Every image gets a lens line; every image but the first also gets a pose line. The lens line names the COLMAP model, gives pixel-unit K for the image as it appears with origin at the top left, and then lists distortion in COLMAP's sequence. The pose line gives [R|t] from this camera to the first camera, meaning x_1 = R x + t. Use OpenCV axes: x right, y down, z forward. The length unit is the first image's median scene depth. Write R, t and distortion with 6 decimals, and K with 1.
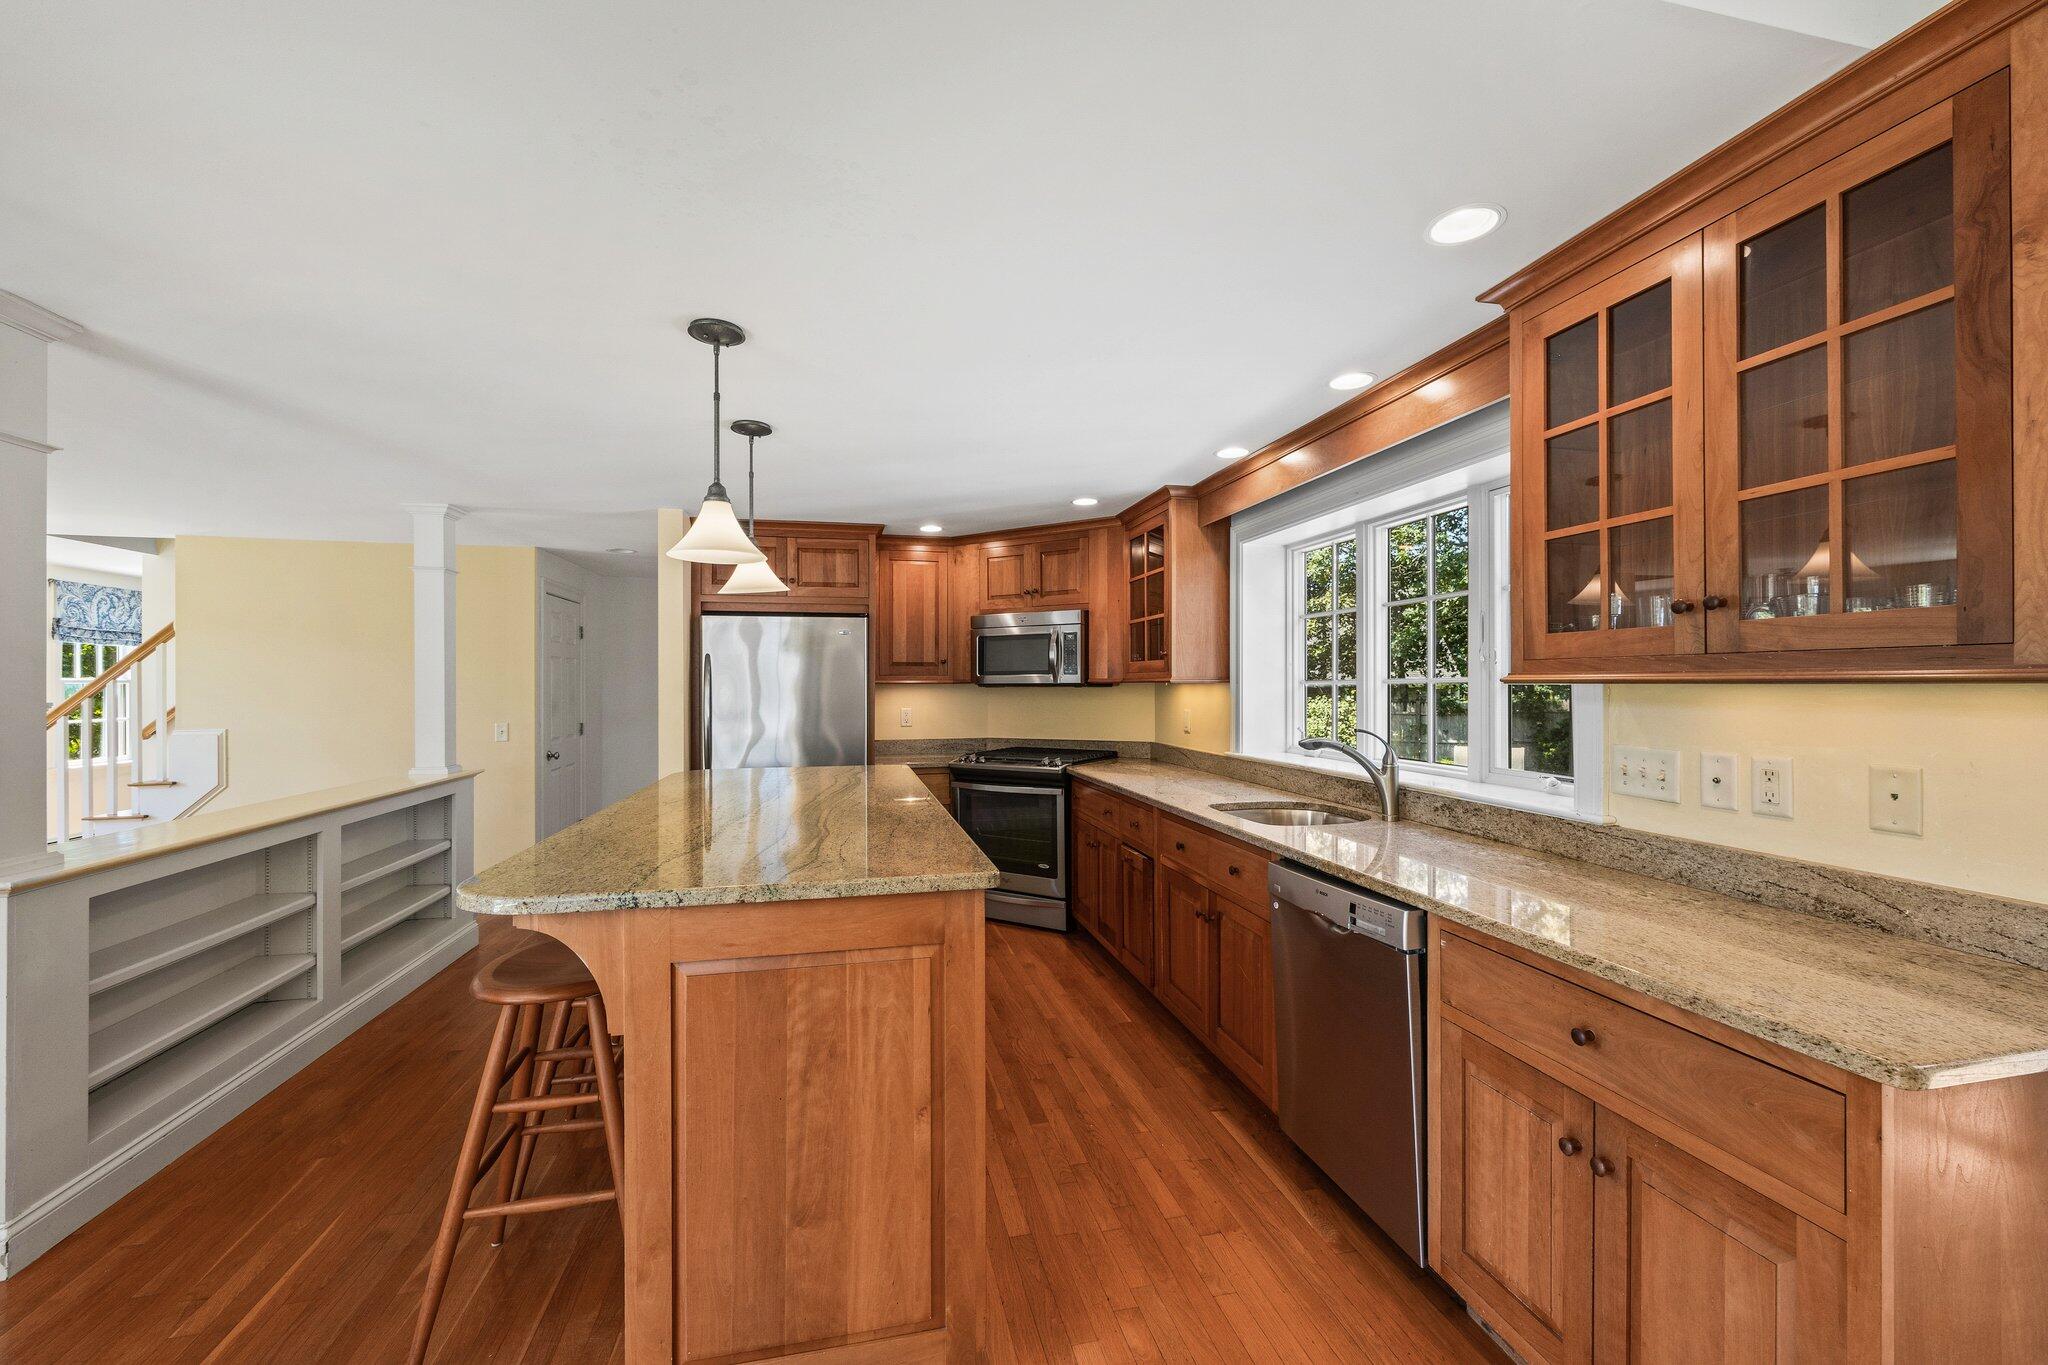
lens RADIAL K [[823.6, 0, 1025.8], [0, 823.6, 684.4], [0, 0, 1]] dist [0.010698, 0.000582]
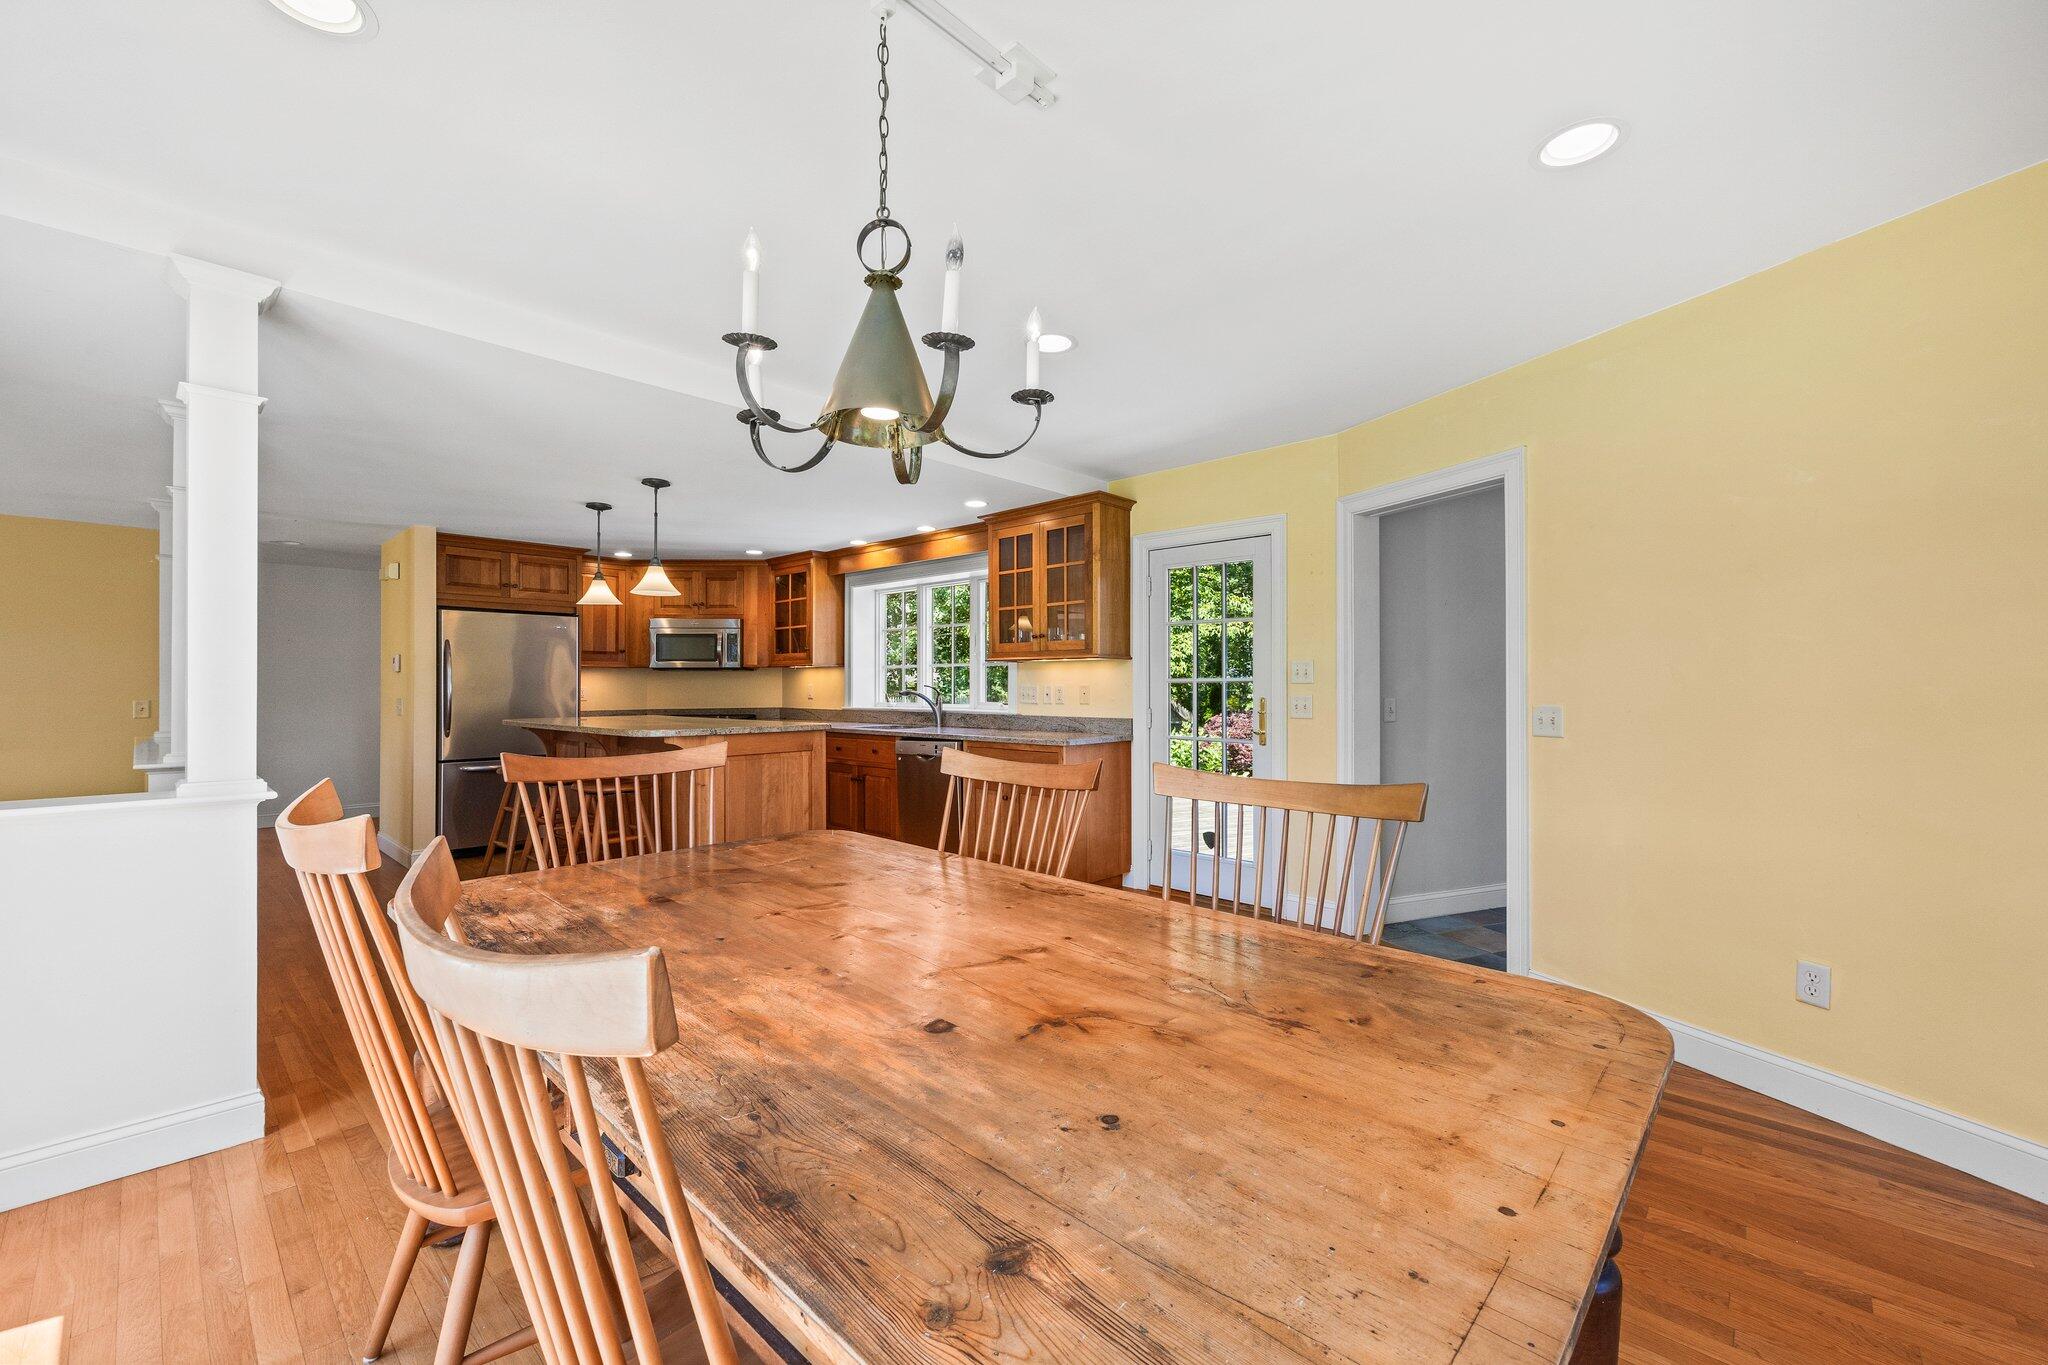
lens RADIAL K [[823.6, 0, 1022.1], [0, 823.6, 684.6], [0, 0, 1]] dist [0.010698, 0.000582]
pose [[0.828049, 0.004748, 0.560635, -0.397189], [-0.001625, 0.999980, -0.006069, 0.043004], [-0.560653, 0.004115, 0.828041, -0.616110]]
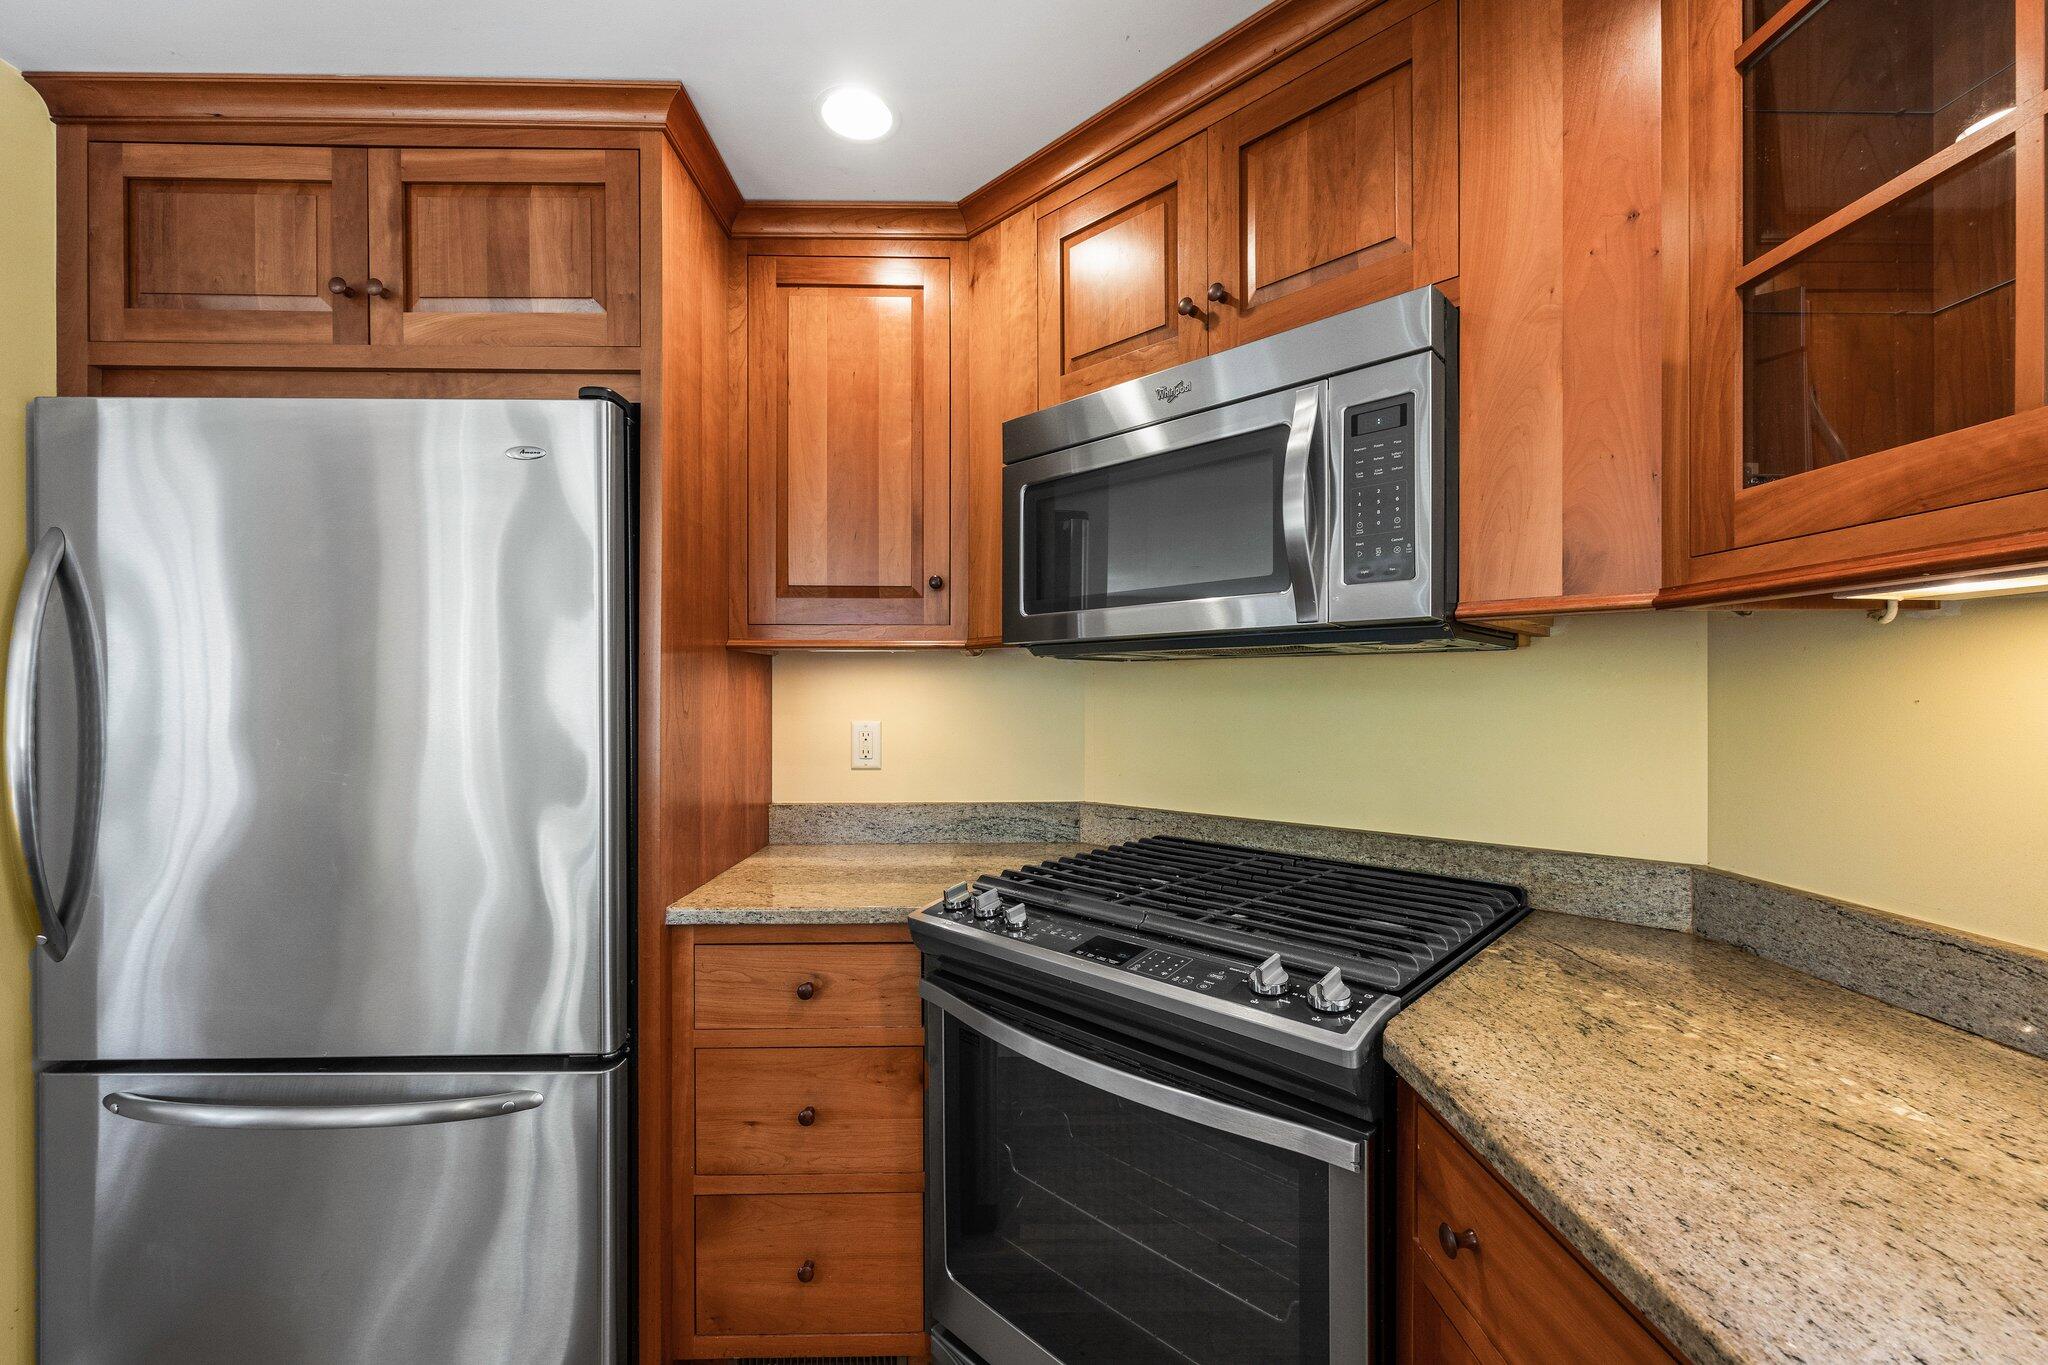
lens RADIAL K [[823.6, 0, 1027.9], [0, 823.6, 691.4], [0, 0, 1]] dist [0.010698, 0.000582]
pose [[0.979775, 0.001867, -0.200092, 0.004859], [-0.001816, 0.999998, 0.000442, 0.020601], [0.200092, -0.000070, 0.979777, 0.849400]]
